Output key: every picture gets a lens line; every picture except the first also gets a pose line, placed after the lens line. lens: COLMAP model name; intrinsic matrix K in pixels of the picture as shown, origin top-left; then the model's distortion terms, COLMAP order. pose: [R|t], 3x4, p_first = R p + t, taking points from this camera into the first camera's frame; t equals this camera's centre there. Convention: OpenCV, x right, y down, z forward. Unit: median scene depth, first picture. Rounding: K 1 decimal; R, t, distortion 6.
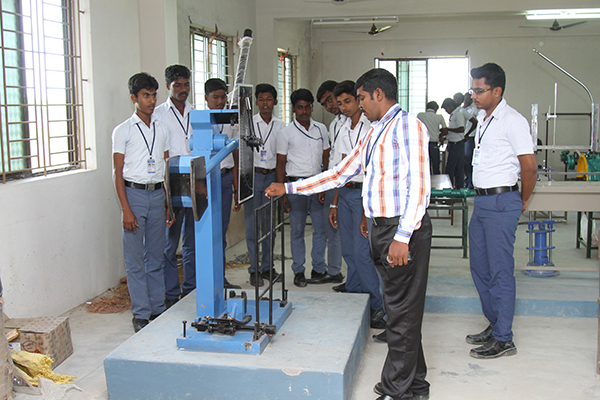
lens RADIAL K [[758.8, 0, 300.0], [0, 758.8, 200.0], [0, 0, 1]] dist [-0.061159, -0.025698]
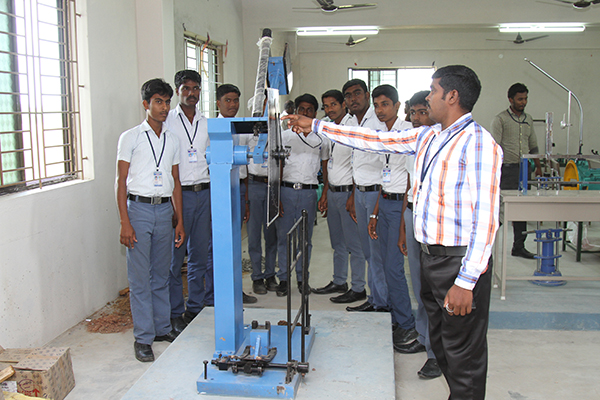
lens RADIAL K [[659.6, 0, 300.0], [0, 659.6, 200.0], [0, 0, 1]] dist [-0.103318, -0.000064]
pose [[0.998374, -0.006441, 0.056639, -0.064953], [0.005903, 0.999936, 0.009667, -0.024407], [-0.056698, -0.009316, 0.998348, 0.184821]]
